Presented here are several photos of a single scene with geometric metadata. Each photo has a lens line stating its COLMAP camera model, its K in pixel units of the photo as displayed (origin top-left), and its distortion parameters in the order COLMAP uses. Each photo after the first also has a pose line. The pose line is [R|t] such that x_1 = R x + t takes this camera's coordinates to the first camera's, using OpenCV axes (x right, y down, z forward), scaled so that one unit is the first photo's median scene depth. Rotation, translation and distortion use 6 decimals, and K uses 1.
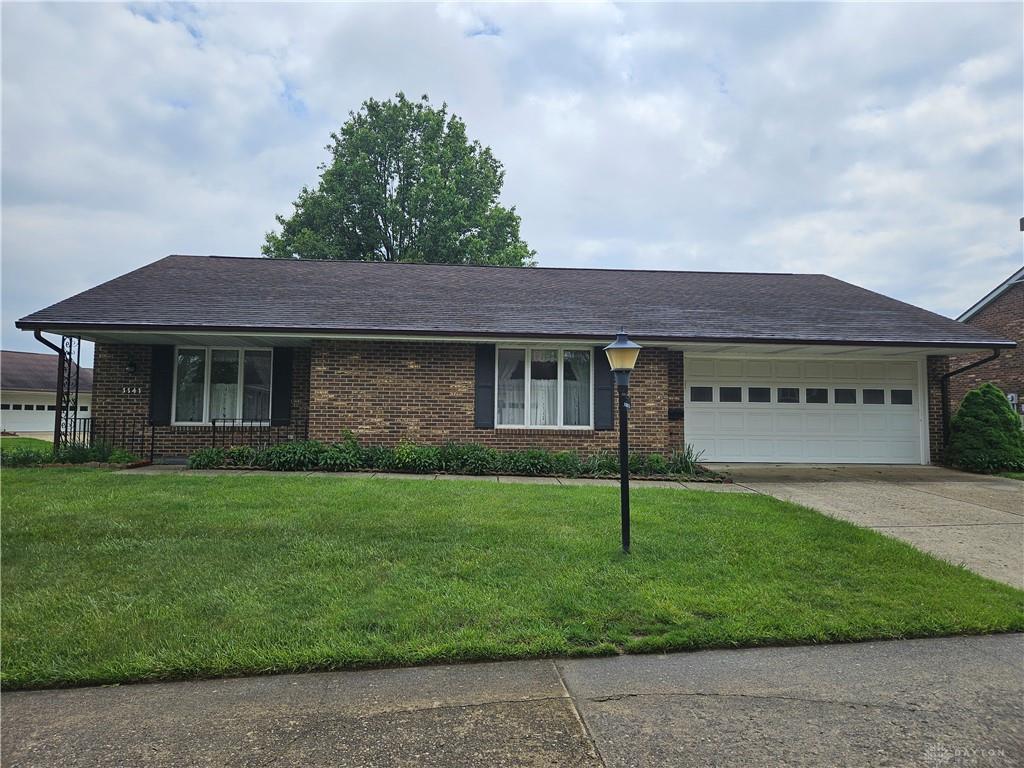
lens RADIAL K [[678.4, 0, 509.7], [0, 678.4, 376.9], [0, 0, 1]] dist [0.077227, -0.059374]
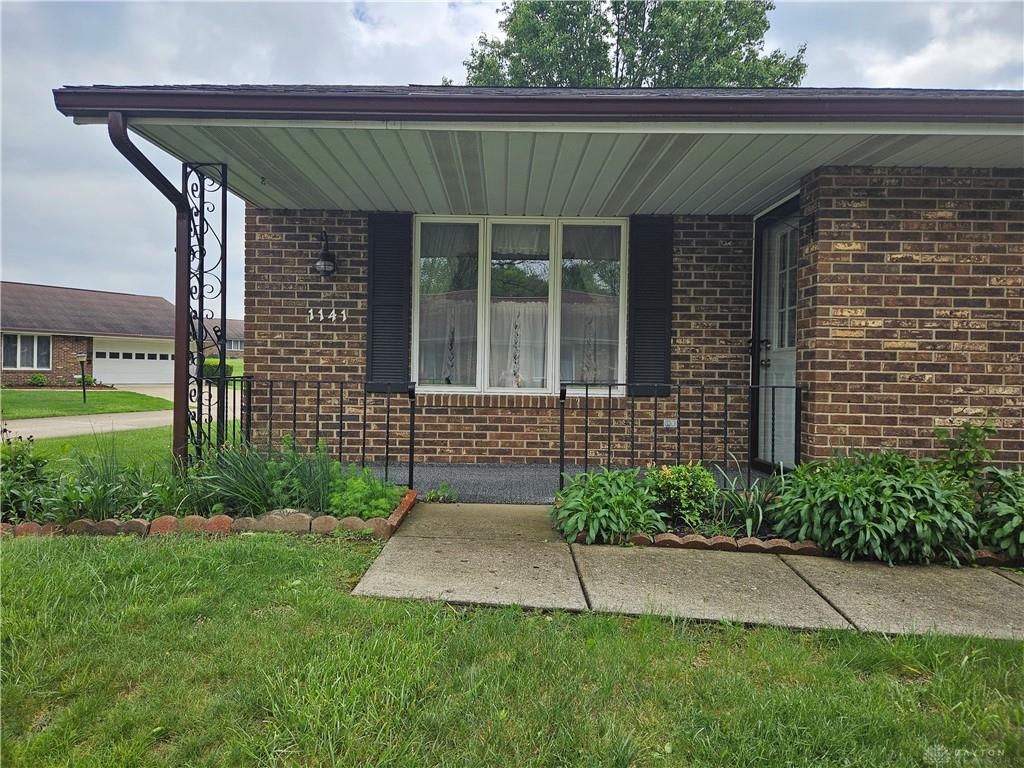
lens RADIAL K [[678.4, 0, 509.7], [0, 678.4, 376.9], [0, 0, 1]] dist [0.077227, -0.059374]
pose [[0.994688, 0.008315, -0.102599, -0.411613], [-0.001184, 0.997590, 0.069369, 0.030990], [0.102929, -0.068879, 0.992301, 0.611713]]
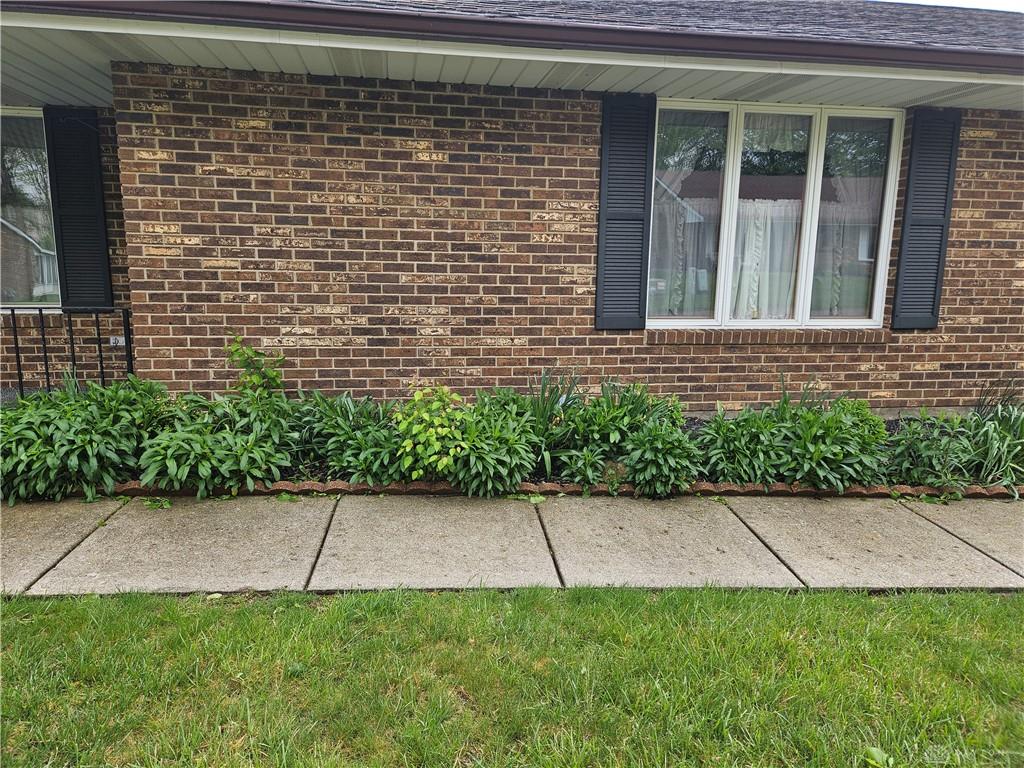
lens RADIAL K [[678.4, 0, 509.7], [0, 678.4, 376.9], [0, 0, 1]] dist [0.077227, -0.059374]
pose [[0.998383, -0.007615, 0.056329, -0.121348], [-0.005331, 0.974076, 0.226157, 0.015497], [-0.056591, -0.226092, 0.972461, 0.632882]]
